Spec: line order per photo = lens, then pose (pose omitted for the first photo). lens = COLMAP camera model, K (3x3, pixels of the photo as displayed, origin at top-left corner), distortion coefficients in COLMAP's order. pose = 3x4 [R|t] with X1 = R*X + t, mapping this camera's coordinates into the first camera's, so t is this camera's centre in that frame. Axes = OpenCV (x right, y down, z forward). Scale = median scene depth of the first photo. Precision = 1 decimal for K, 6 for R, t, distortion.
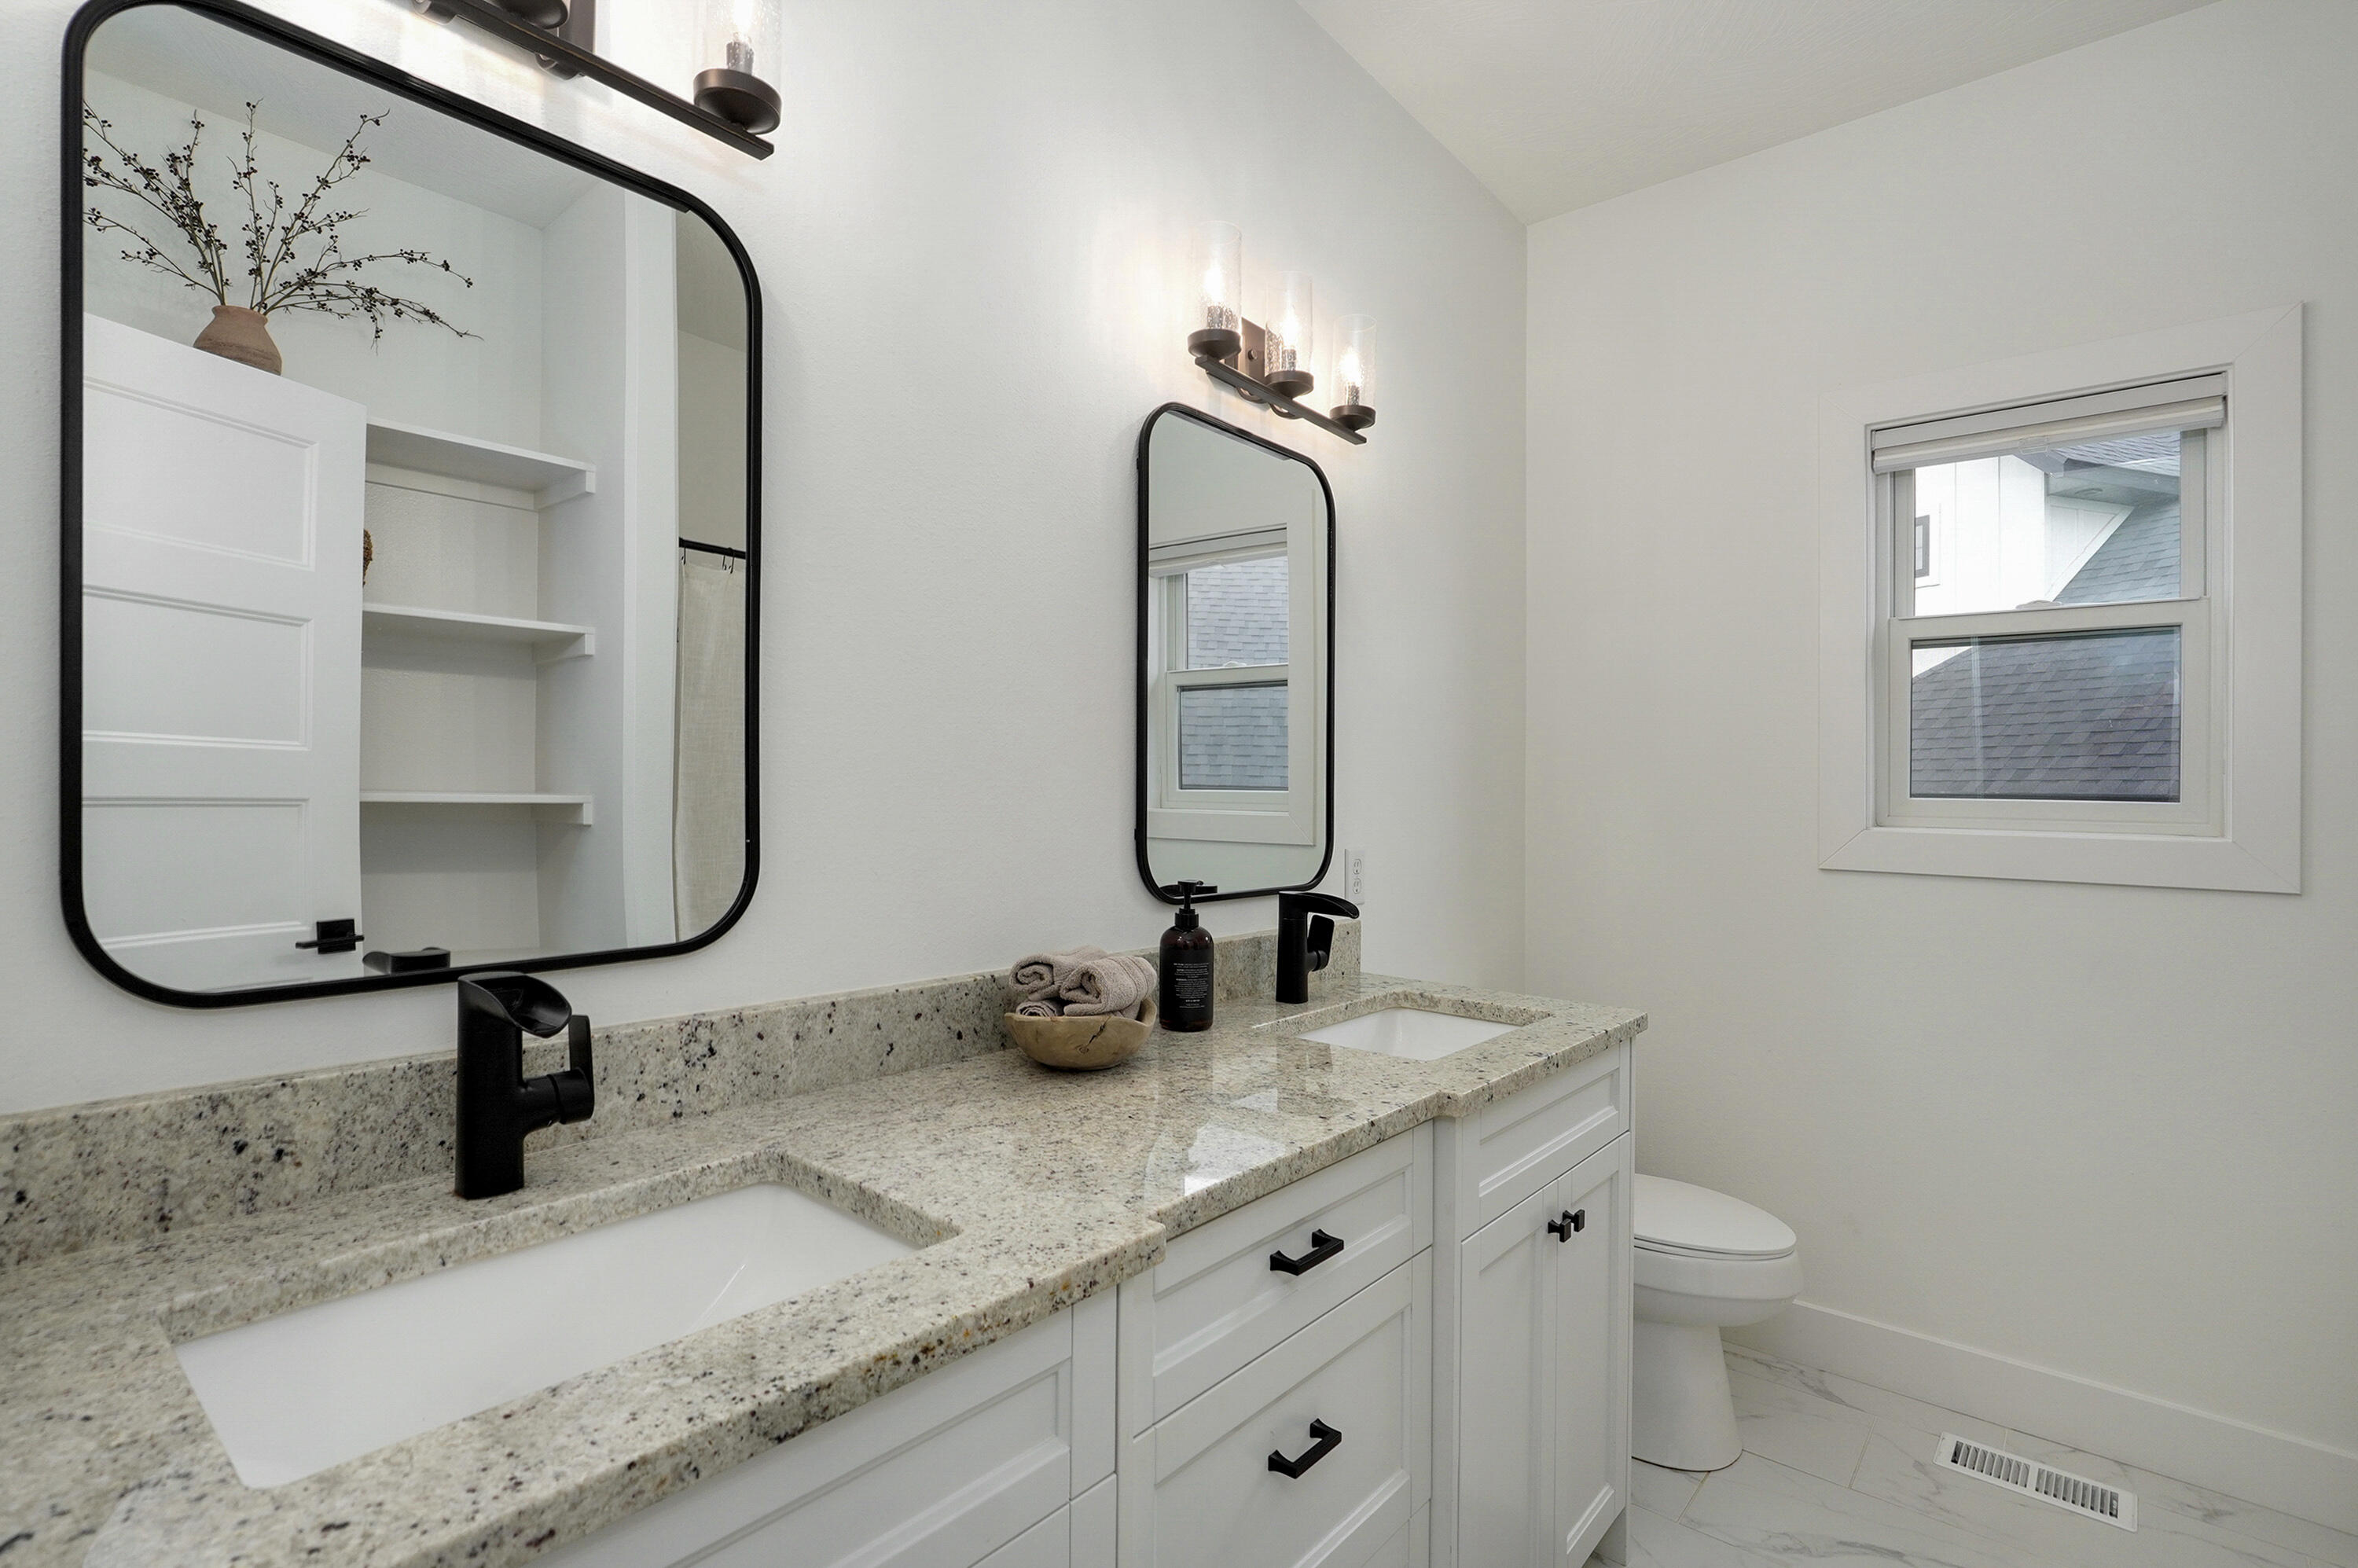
lens RADIAL K [[1113.2, 0, 1179.0], [0, 1113.2, 784.0], [0, 0, 1]] dist [-0.000141, -0.000166]
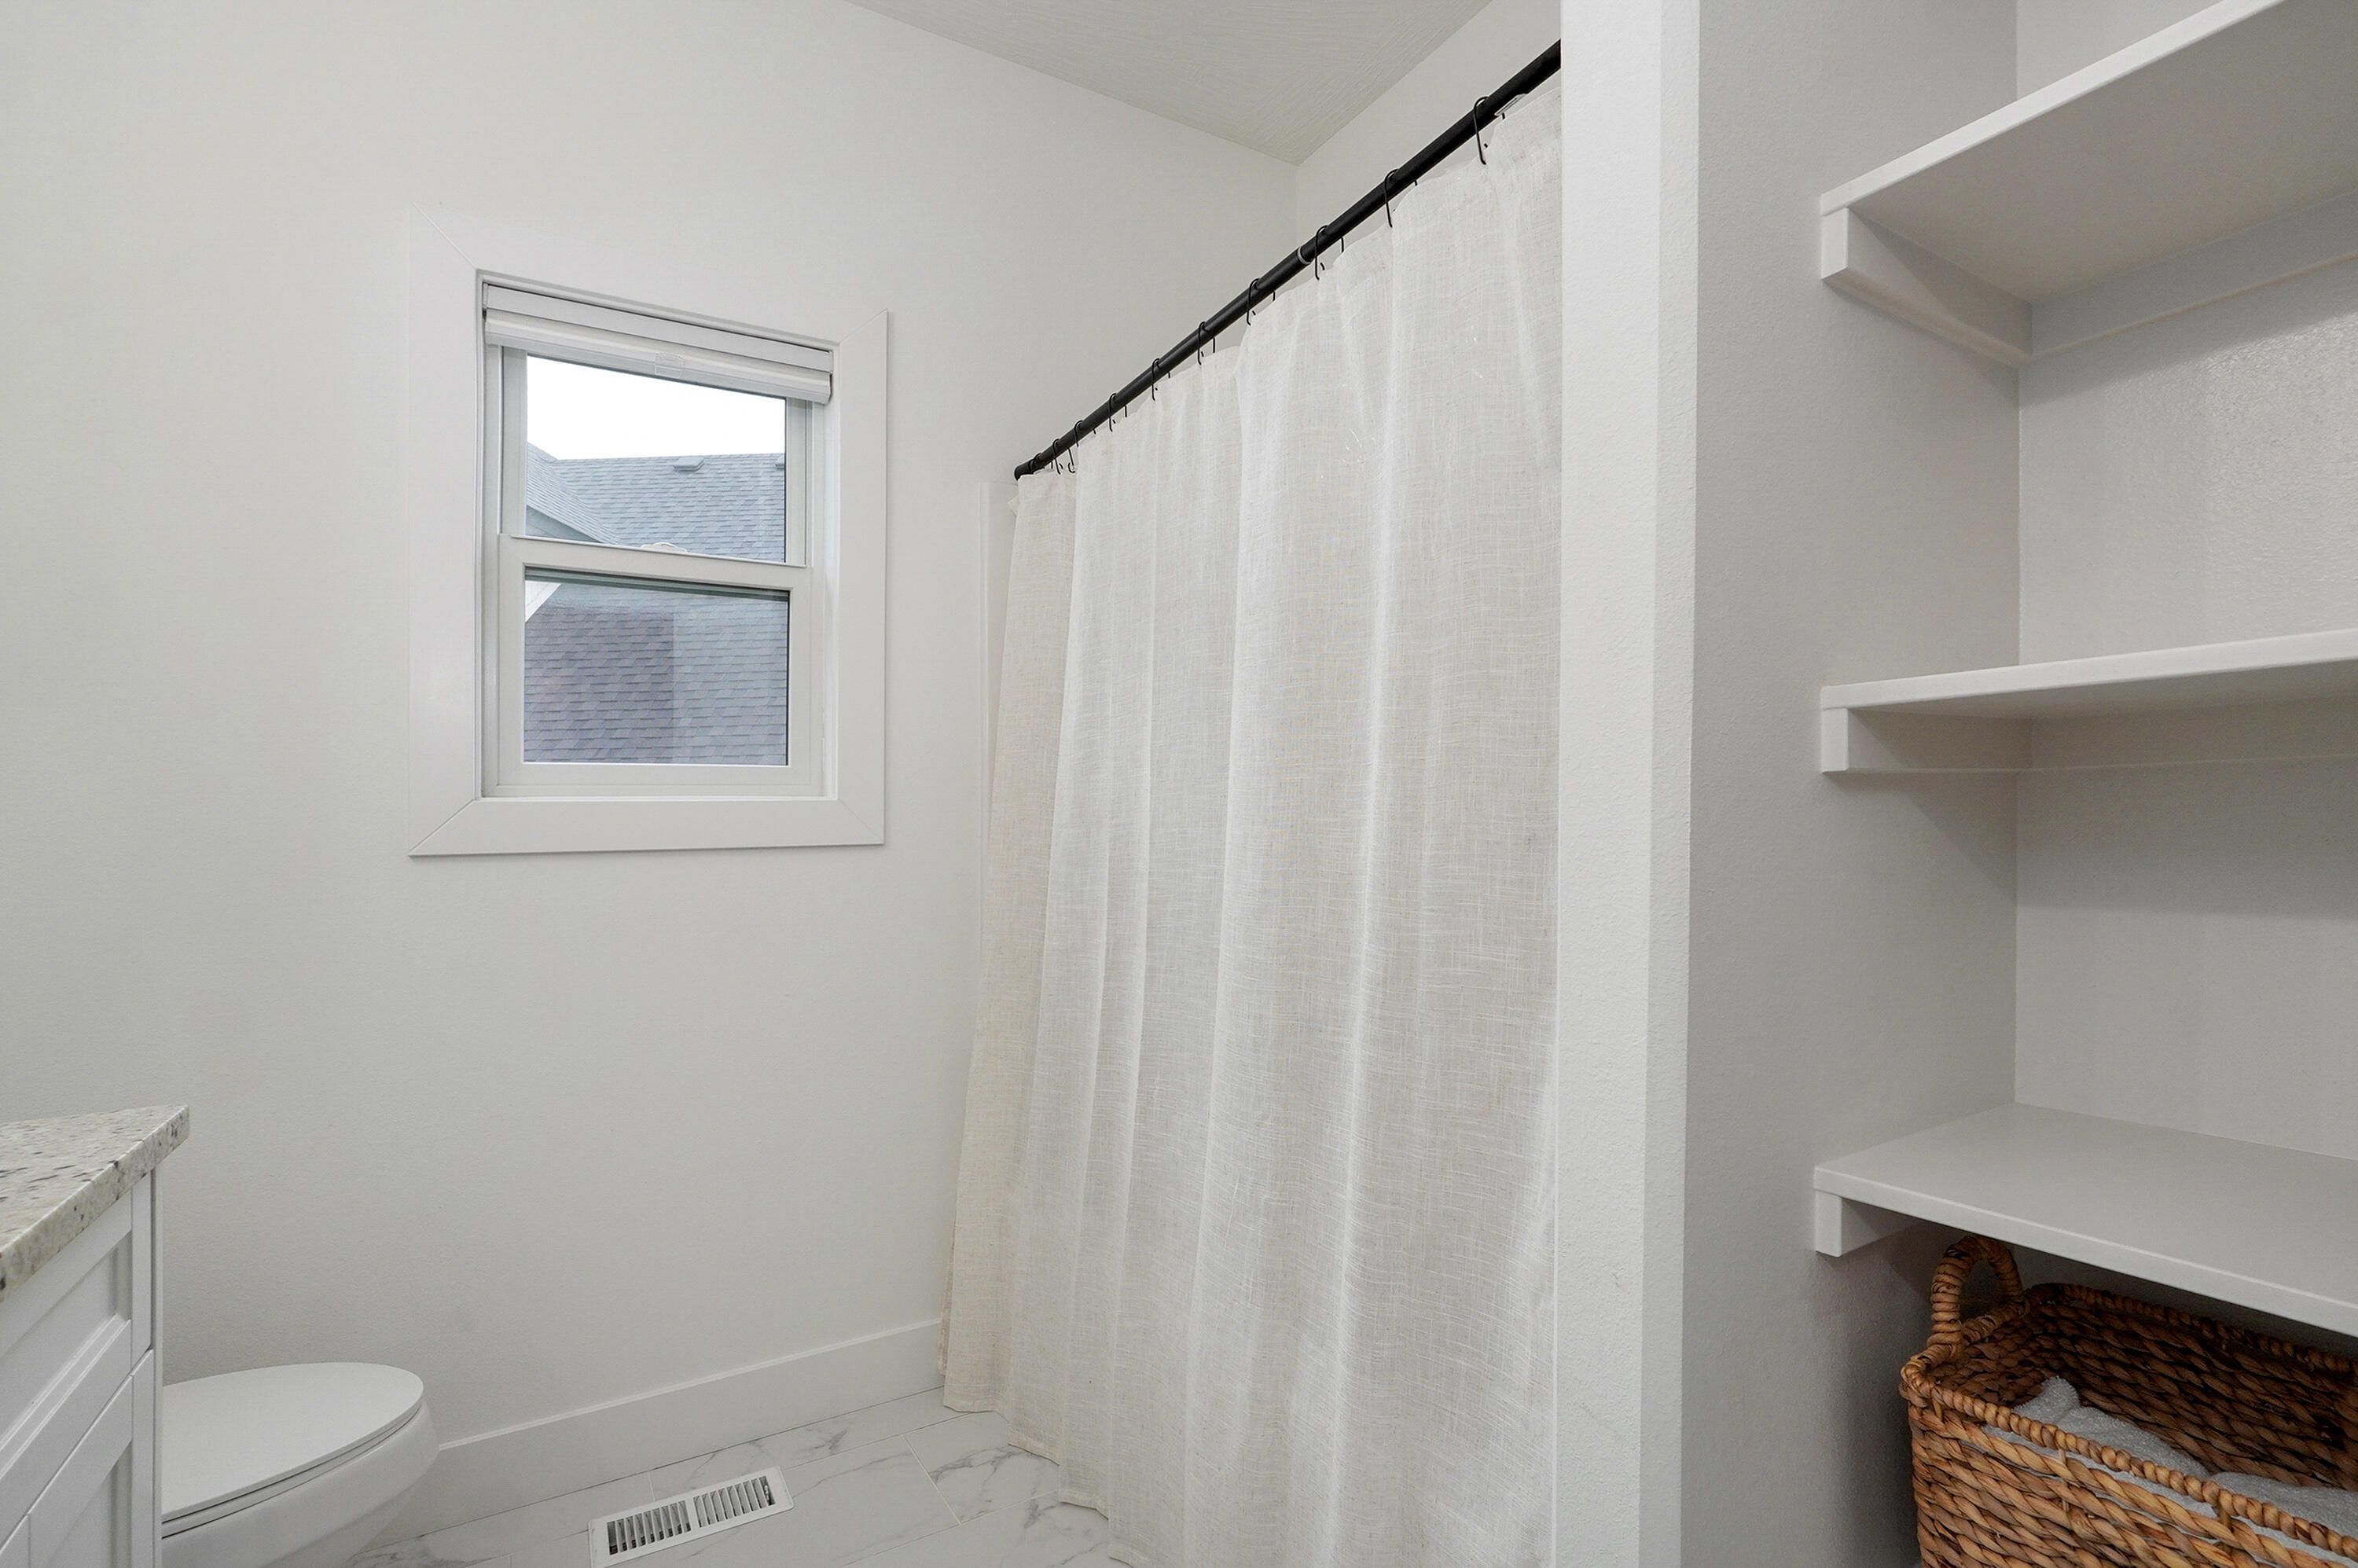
lens RADIAL K [[1087.0, 0, 1184.8], [0, 1087.0, 805.3], [0, 0, 1]] dist [0.000548, -0.000103]
pose [[0.297744, -0.002581, 0.954642, 0.051766], [0.012815, 0.999917, -0.001293, 0.060431], [-0.954560, 0.012618, 0.297752, 0.355751]]
